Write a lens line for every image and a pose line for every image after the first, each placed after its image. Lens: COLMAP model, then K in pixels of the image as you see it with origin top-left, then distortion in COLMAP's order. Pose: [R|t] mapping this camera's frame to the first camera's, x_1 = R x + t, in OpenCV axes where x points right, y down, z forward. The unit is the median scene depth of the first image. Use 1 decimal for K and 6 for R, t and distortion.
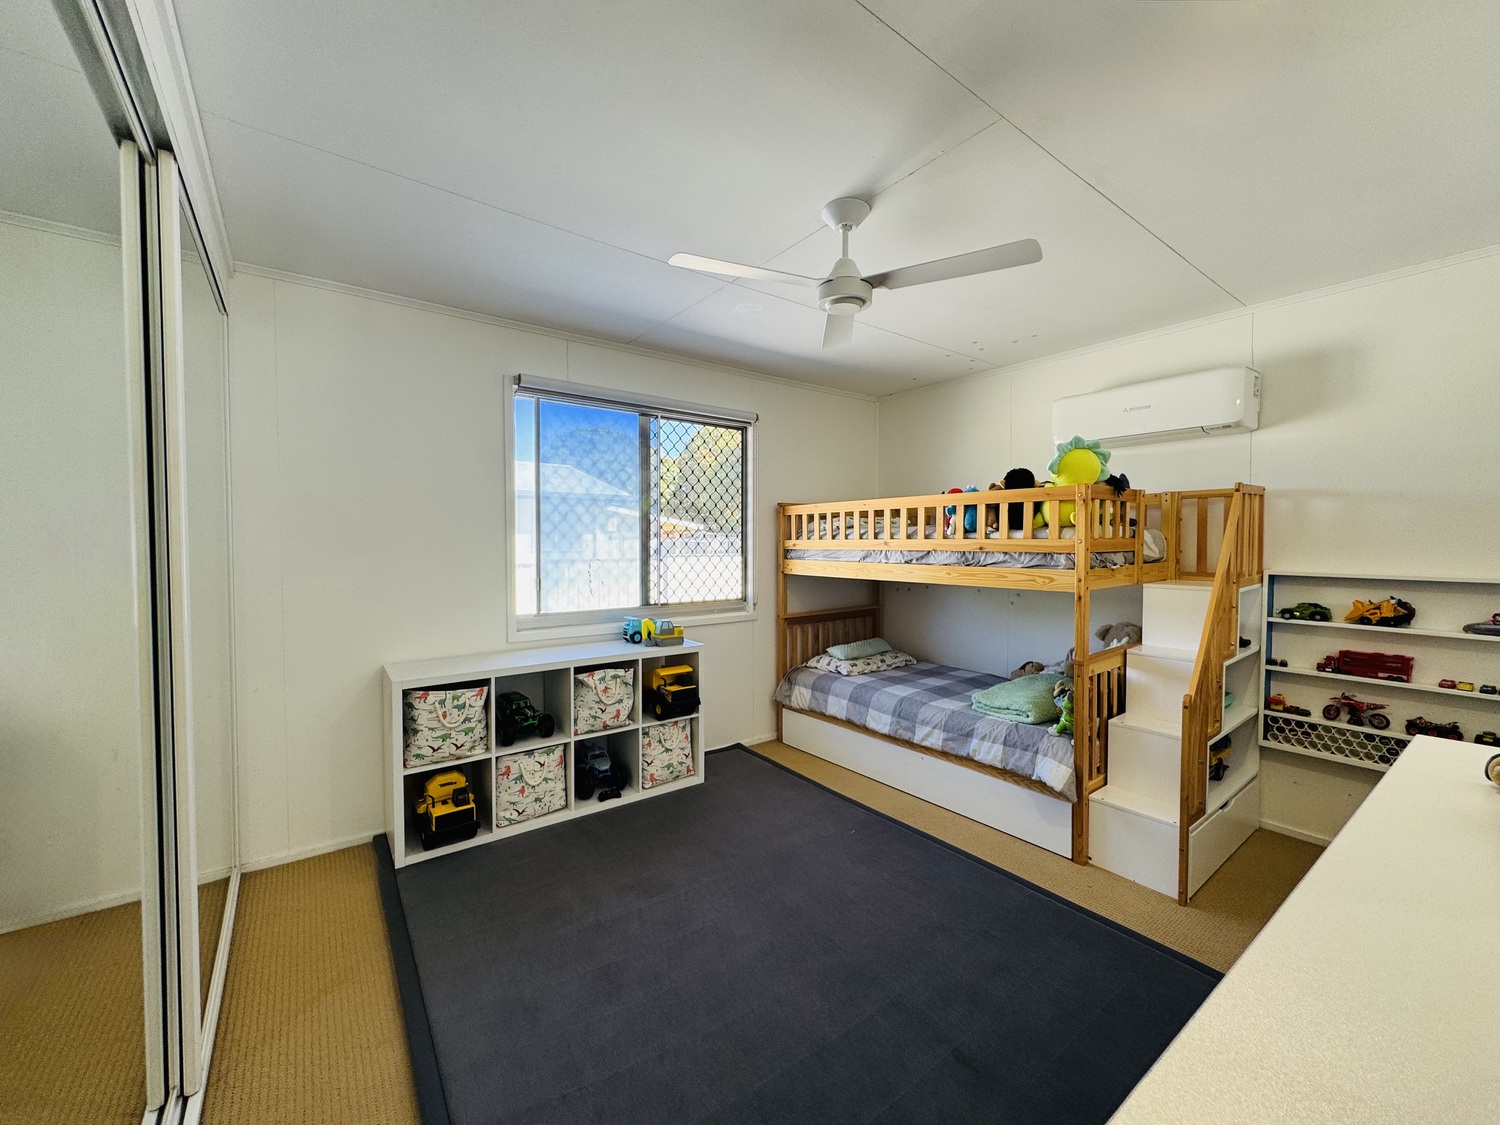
lens RADIAL K [[599.4, 0, 753.1], [0, 599.4, 559.3], [0, 0, 1]] dist [0.003093, -0.000093]
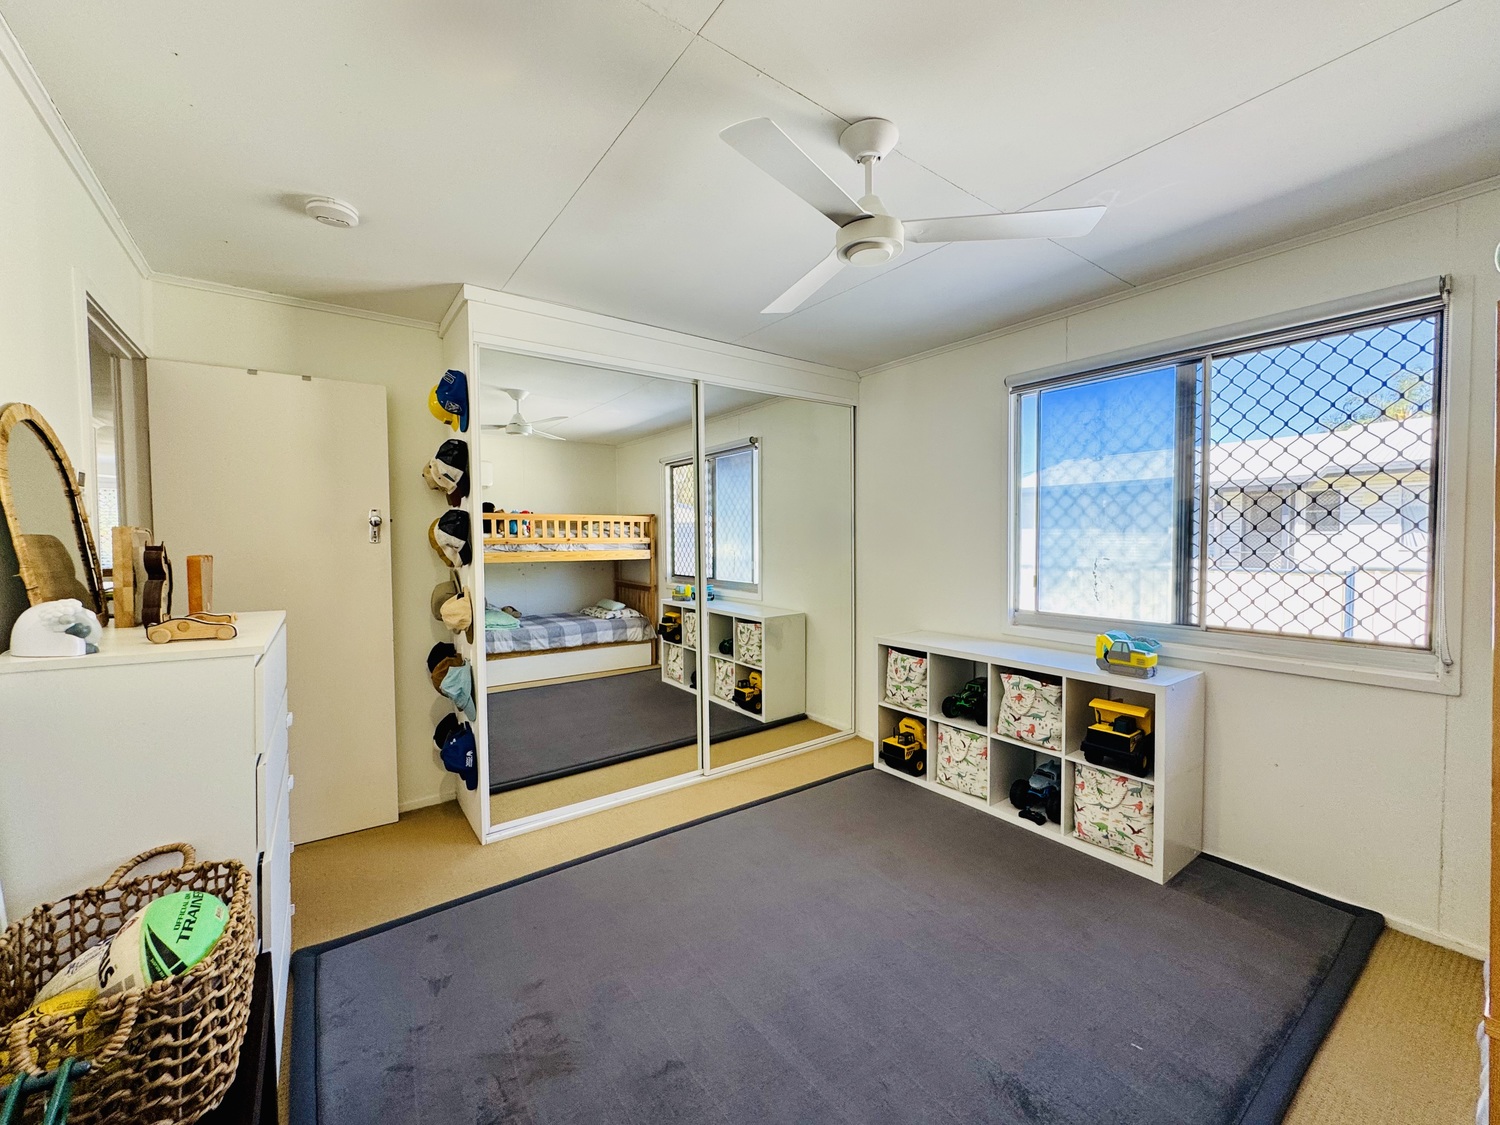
lens RADIAL K [[599.4, 0, 751.4], [0, 599.4, 557.5], [0, 0, 1]] dist [0.003093, -0.000093]
pose [[-0.016428, 0.026950, -0.999502, 0.643723], [-0.023884, 0.999341, 0.027338, -0.013802], [0.999580, 0.024321, -0.015773, 0.558877]]
